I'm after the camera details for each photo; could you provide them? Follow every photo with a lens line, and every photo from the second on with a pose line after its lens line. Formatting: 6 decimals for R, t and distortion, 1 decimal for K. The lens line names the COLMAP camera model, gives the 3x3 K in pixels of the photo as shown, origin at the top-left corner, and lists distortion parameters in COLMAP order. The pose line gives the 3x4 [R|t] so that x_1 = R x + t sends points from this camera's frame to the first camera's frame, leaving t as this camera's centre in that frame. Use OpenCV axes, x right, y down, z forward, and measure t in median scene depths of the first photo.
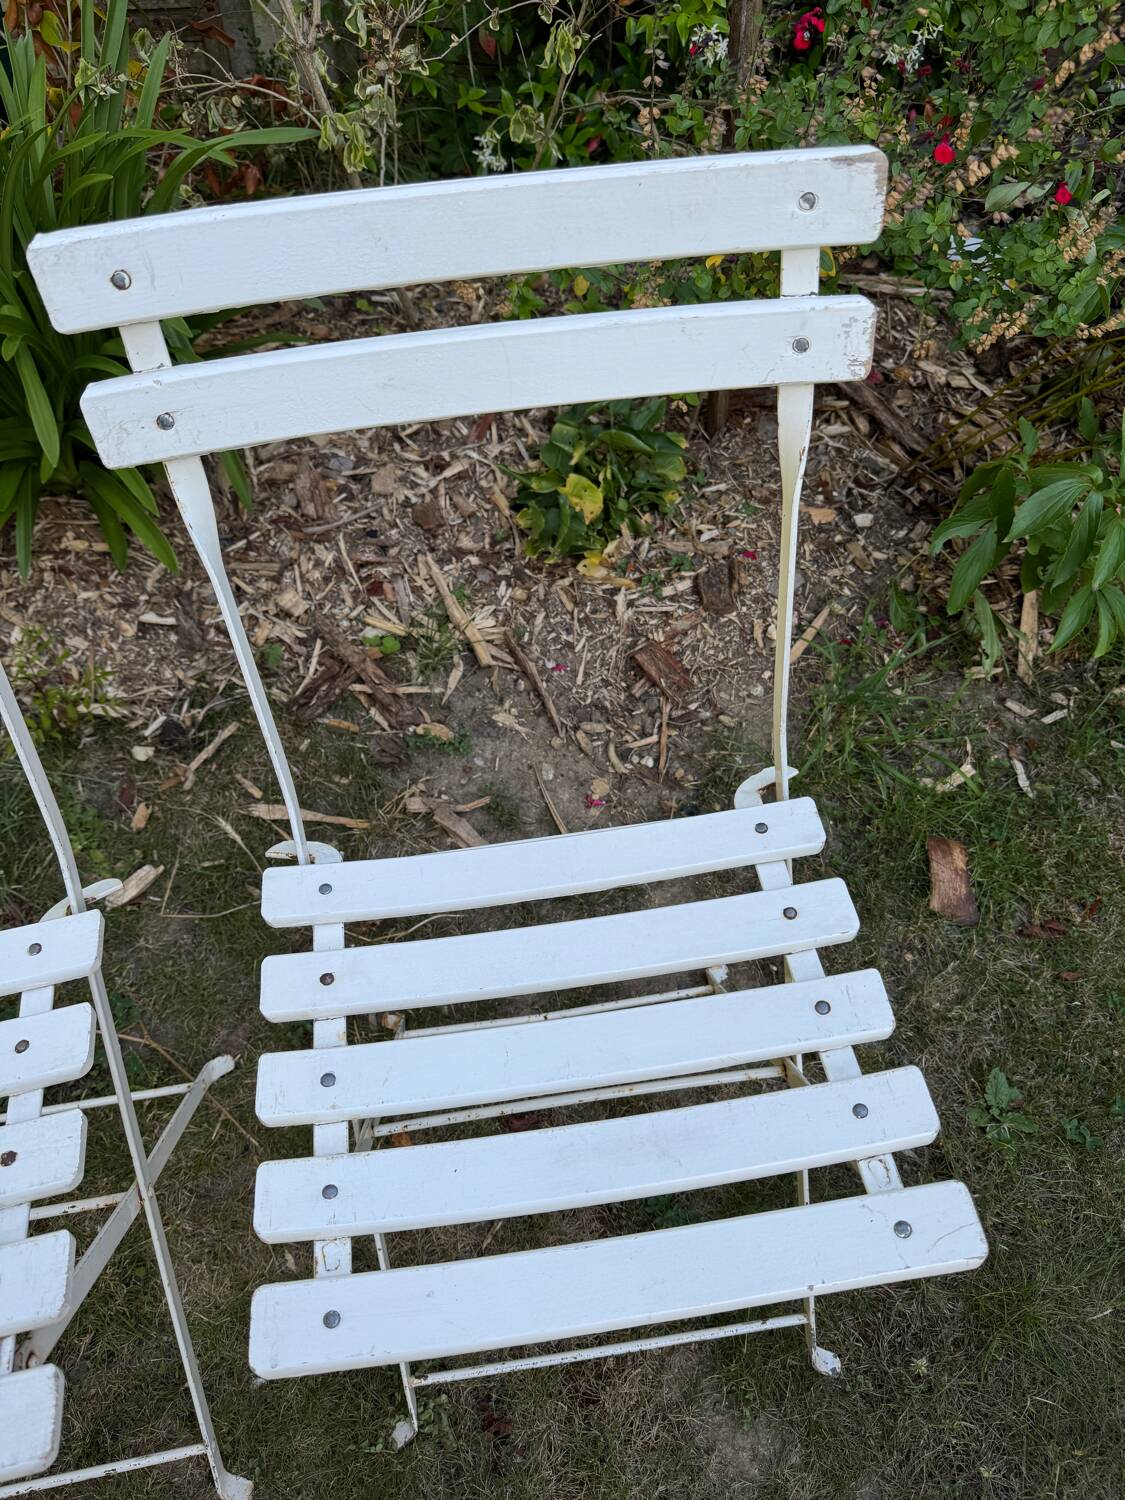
lens RADIAL K [[1069.5, 0, 563.1], [0, 1069.5, 776.0], [0, 0, 1]] dist [0.080886, -0.101921]
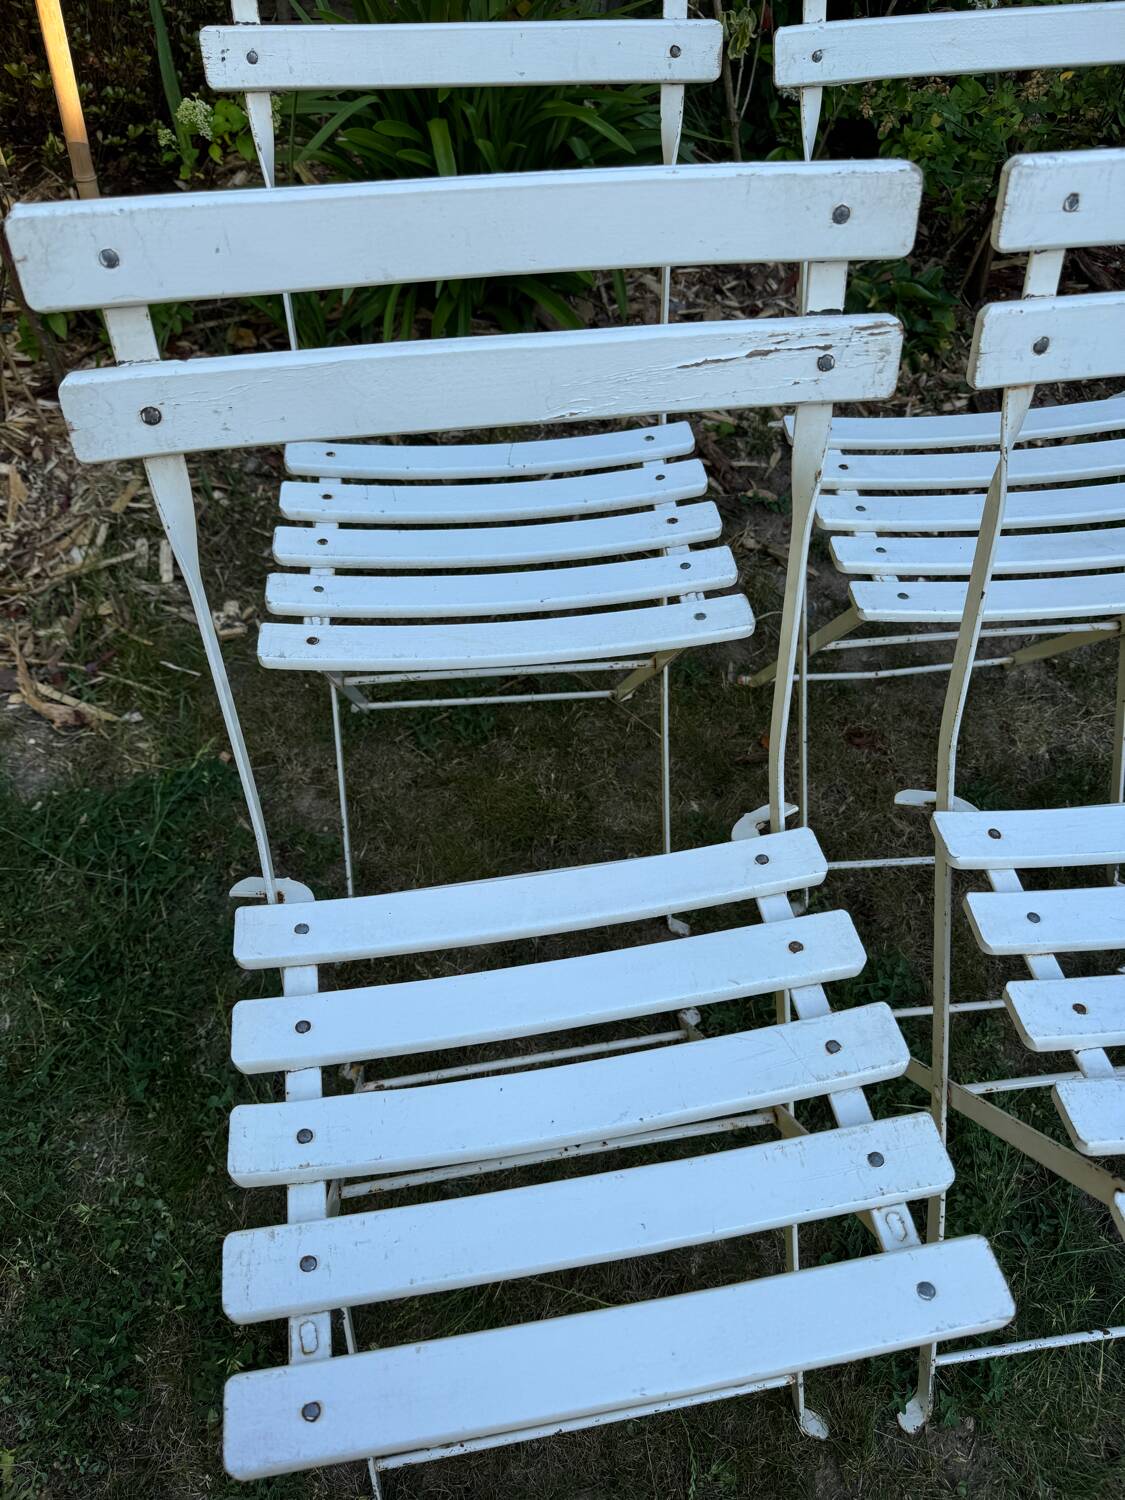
lens RADIAL K [[1069.5, 0, 547.6], [0, 1069.5, 772.8], [0, 0, 1]] dist [0.080886, -0.101921]
pose [[0.994884, 0.065224, -0.077148, -0.235857], [-0.069805, 0.995858, -0.058254, 0.350977], [0.073029, 0.063342, 0.995316, -0.234295]]
